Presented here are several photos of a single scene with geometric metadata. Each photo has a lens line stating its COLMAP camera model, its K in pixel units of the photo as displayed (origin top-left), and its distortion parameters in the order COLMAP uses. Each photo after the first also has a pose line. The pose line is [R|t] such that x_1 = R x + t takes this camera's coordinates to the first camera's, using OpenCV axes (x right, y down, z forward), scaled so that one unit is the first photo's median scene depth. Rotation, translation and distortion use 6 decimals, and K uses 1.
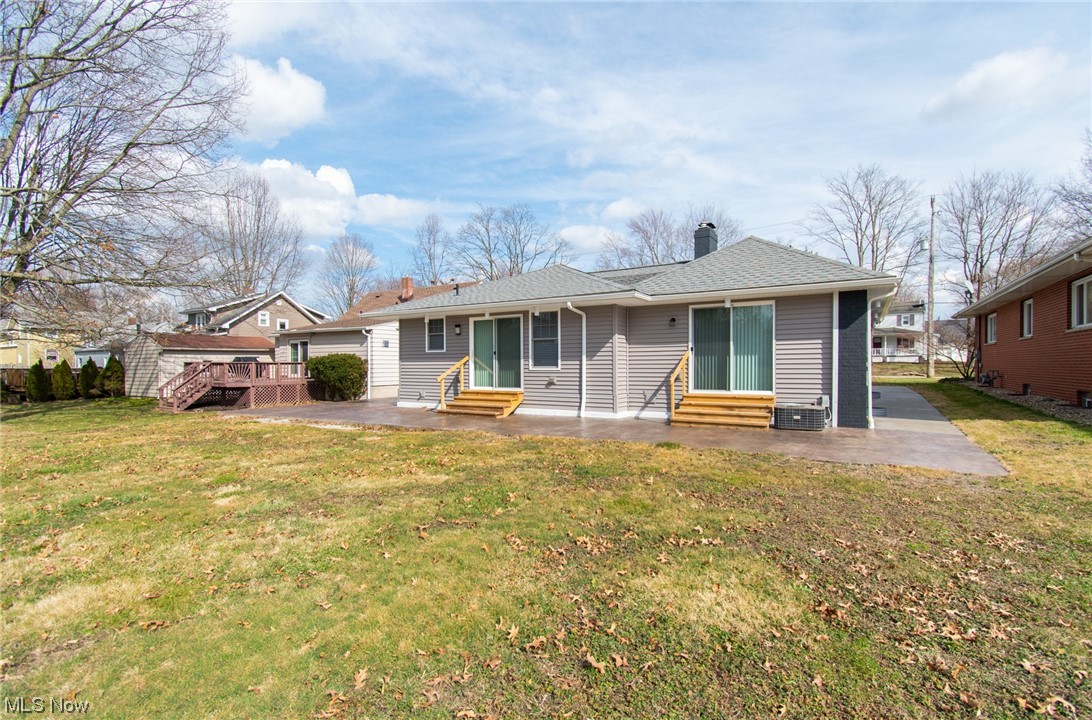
lens RADIAL K [[502.7, 0, 546.0], [0, 502.7, 360.0], [0, 0, 1]] dist [-0.000896, 0.000070]
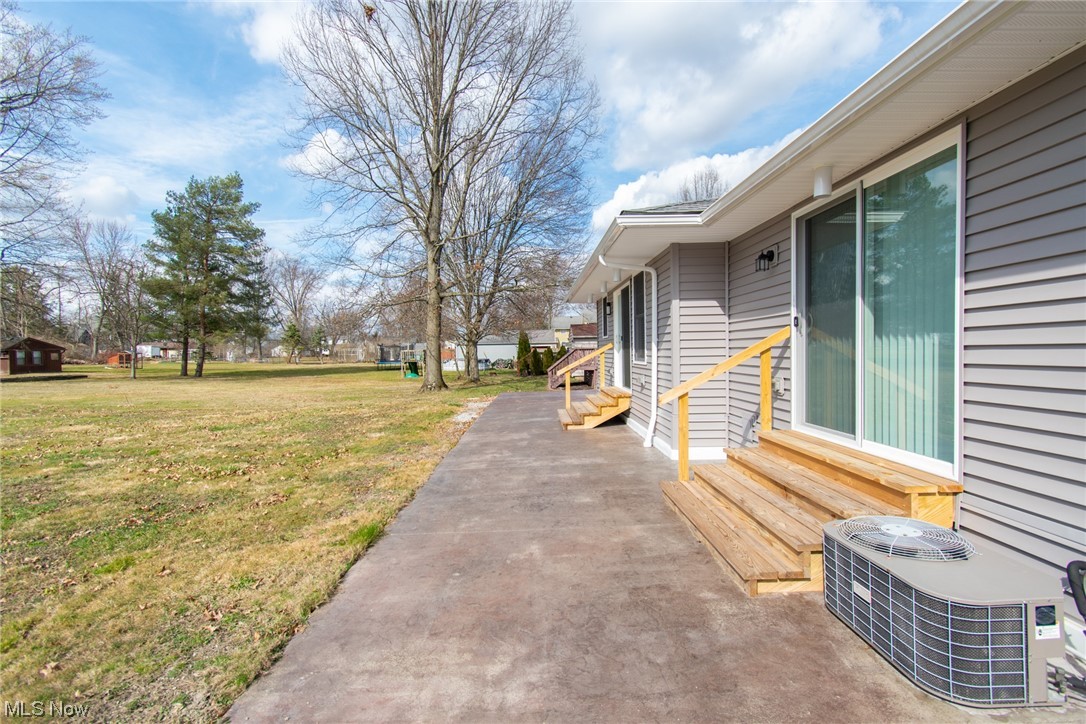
lens RADIAL K [[477.5, 0, 543.0], [0, 477.5, 362.0], [0, 0, 1]] dist [0.000143, -0.000011]
pose [[0.546929, 0.016129, -0.837024, 0.423045], [0.021350, 0.999221, 0.033204, -0.005808], [0.836907, -0.036031, 0.546158, 0.521457]]
